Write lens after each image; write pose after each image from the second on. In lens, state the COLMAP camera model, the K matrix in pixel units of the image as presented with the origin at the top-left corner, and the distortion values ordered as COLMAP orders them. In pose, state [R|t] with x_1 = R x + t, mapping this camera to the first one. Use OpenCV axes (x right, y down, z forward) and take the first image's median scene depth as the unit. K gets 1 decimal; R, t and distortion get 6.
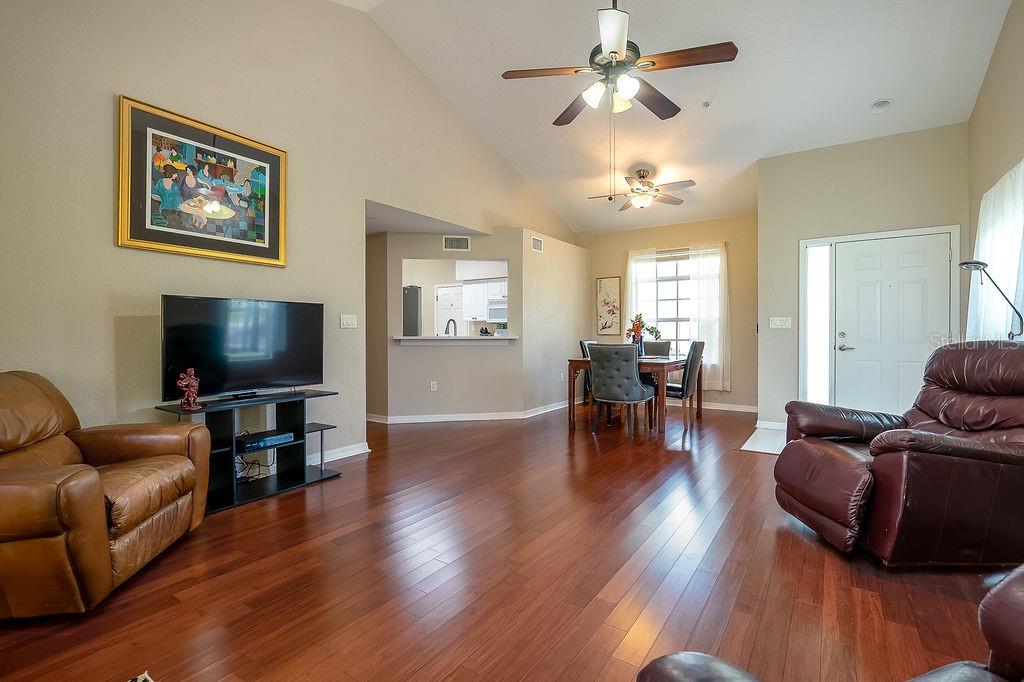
lens RADIAL K [[467.4, 0, 512.0], [0, 467.4, 336.5], [0, 0, 1]] dist [-0.009647, -0.000369]
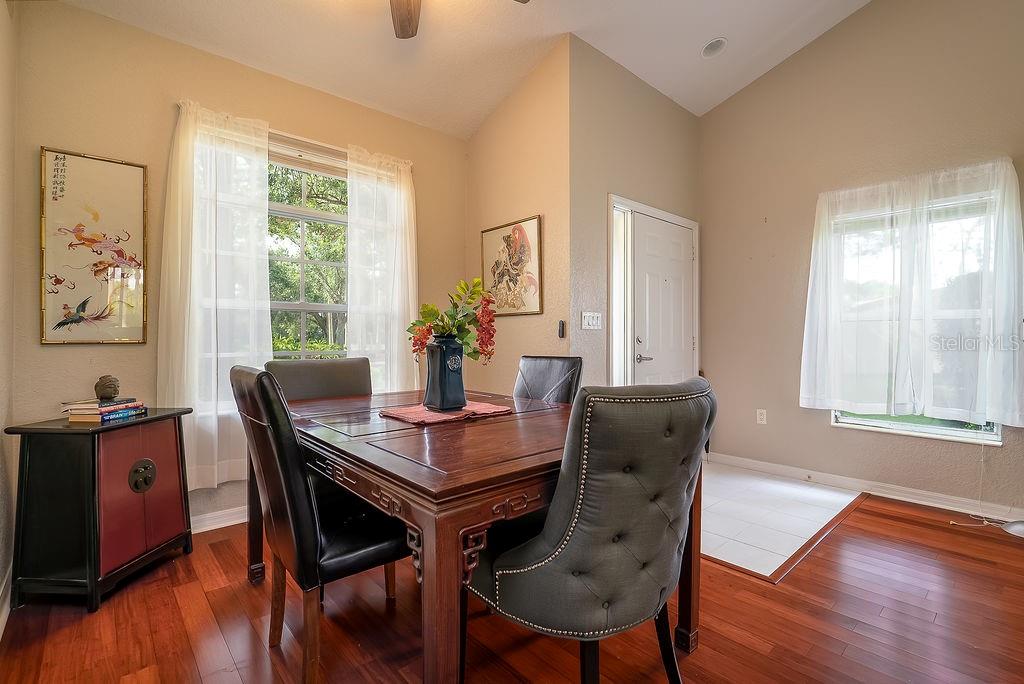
lens RADIAL K [[467.4, 0, 512.0], [0, 467.4, 337.5], [0, 0, 1]] dist [-0.009647, -0.000369]
pose [[0.236514, 0.002273, 0.971625, -0.039583], [0.004869, 0.999982, -0.003524, -0.006529], [-0.971616, 0.005565, 0.236499, 0.956749]]
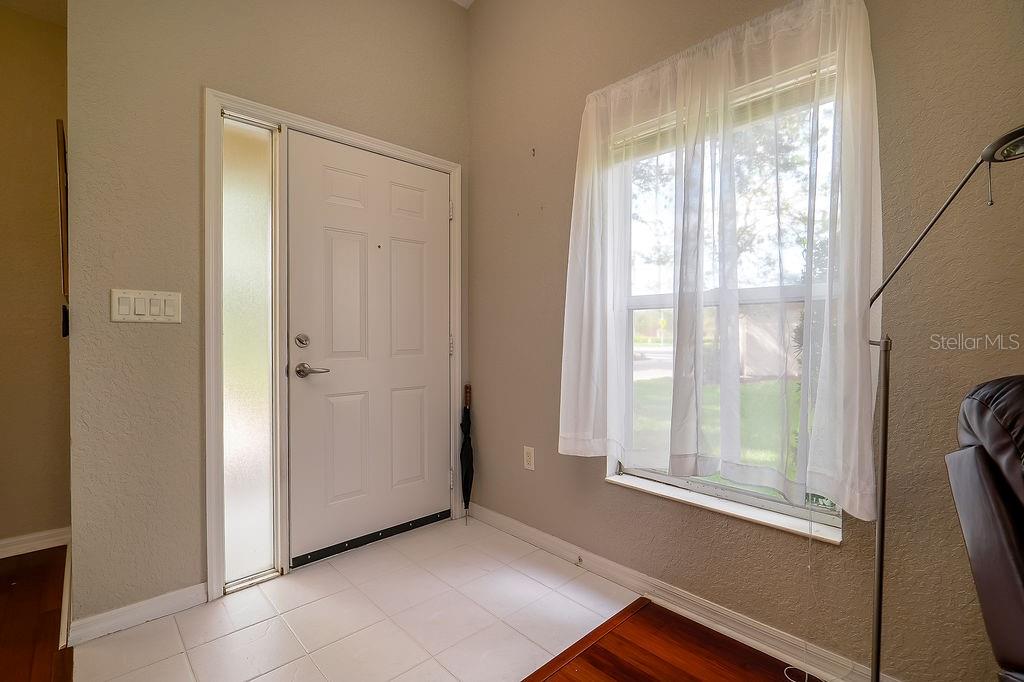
lens RADIAL K [[455.0, 0, 512.0], [0, 455.0, 341.0], [0, 0, 1]] dist [-0.016062, 0.000025]
pose [[0.209494, -0.016701, 0.977667, 0.309858], [-0.002564, 0.999841, 0.017629, -0.011036], [-0.977807, -0.006200, 0.209418, 0.669526]]
